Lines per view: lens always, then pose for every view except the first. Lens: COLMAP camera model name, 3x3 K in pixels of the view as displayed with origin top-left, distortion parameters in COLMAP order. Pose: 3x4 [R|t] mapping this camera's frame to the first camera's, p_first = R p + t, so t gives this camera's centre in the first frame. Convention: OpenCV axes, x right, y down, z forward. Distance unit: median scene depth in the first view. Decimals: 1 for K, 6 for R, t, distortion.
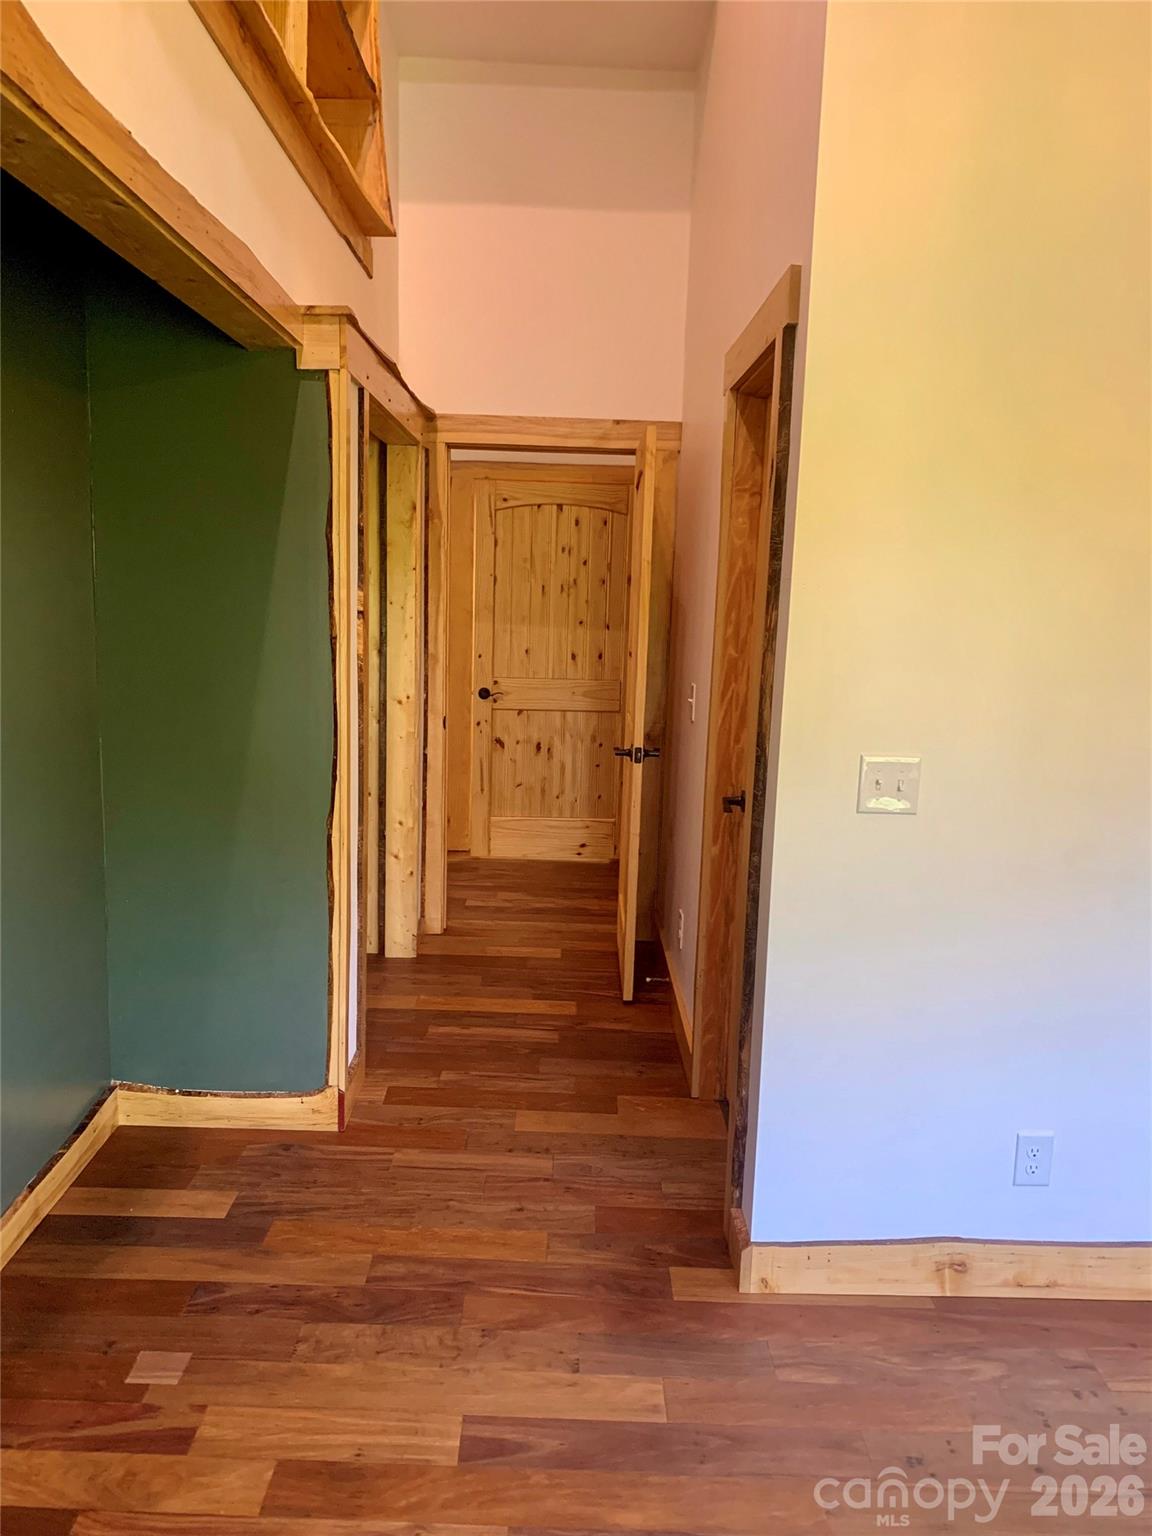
lens RADIAL K [[1190.0, 0, 569.0], [0, 1190.0, 775.3], [0, 0, 1]] dist [0.044168, -0.040621]
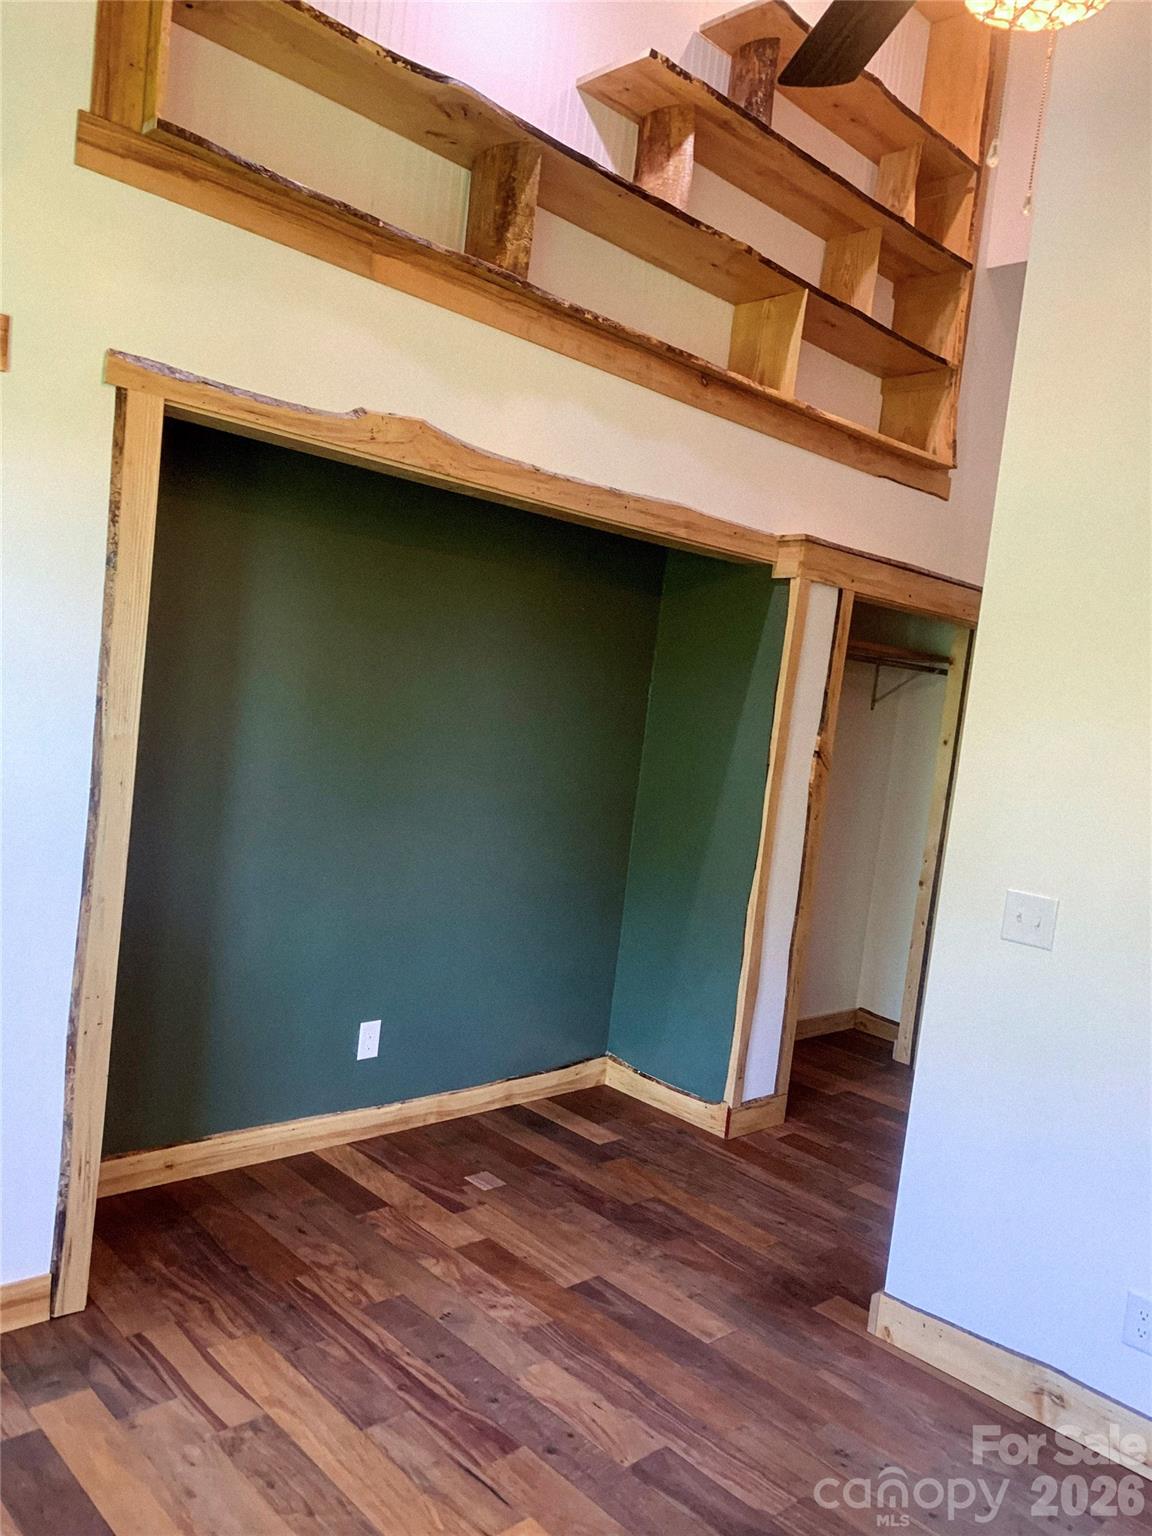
lens RADIAL K [[1190.0, 0, 569.0], [0, 1190.0, 775.3], [0, 0, 1]] dist [0.044168, -0.040621]
pose [[0.694882, 0.103905, -0.711578, 0.700283], [-0.205486, 0.976939, -0.058011, 0.024653], [0.689141, 0.186530, 0.700209, -0.128939]]
